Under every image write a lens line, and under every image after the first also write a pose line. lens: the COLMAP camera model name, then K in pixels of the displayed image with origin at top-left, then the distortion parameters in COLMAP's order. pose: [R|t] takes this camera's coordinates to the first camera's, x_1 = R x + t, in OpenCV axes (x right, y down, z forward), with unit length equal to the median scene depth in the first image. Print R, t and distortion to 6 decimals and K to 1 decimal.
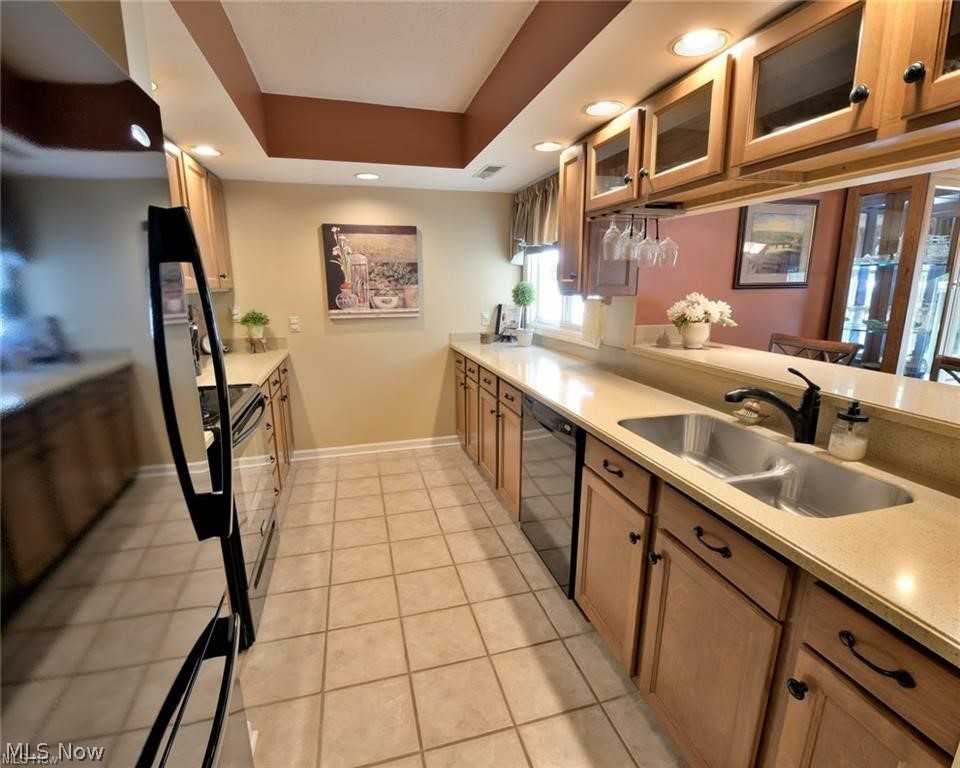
lens RADIAL K [[460.3, 0, 480.0], [0, 460.3, 384.0], [0, 0, 1]] dist [-0.010233, -0.004926]
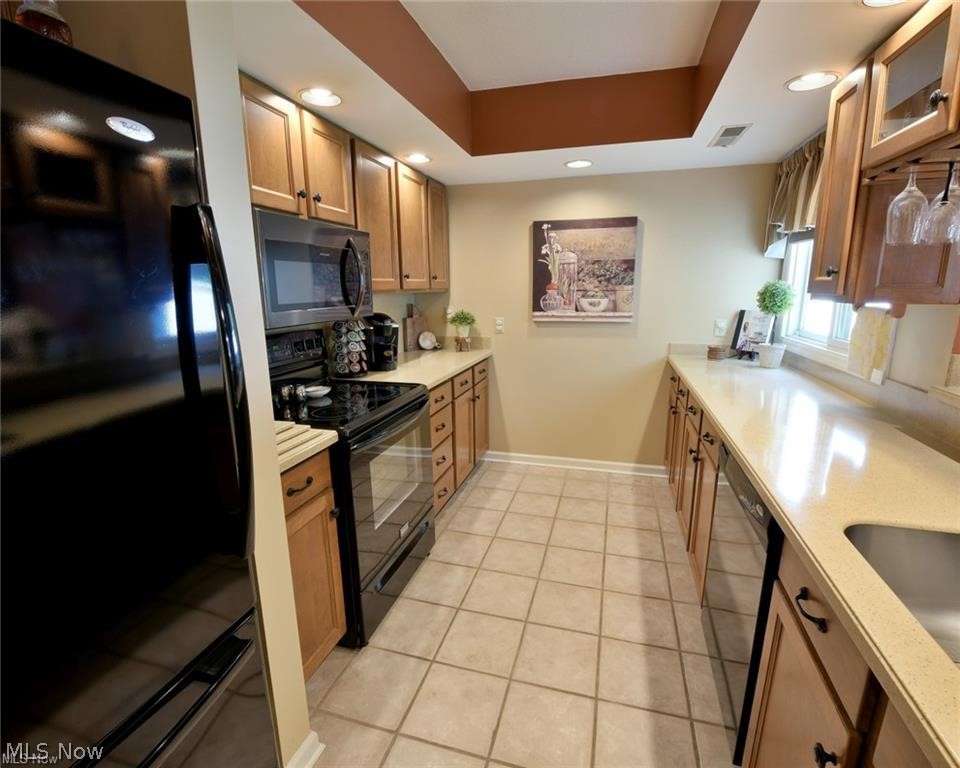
lens RADIAL K [[460.3, 0, 480.0], [0, 460.3, 384.0], [0, 0, 1]] dist [-0.010233, -0.004926]
pose [[0.848227, 0.106947, -0.518722, 0.090918], [-0.106607, 0.993831, 0.030575, -0.030034], [0.518792, 0.029365, 0.854396, 0.133326]]
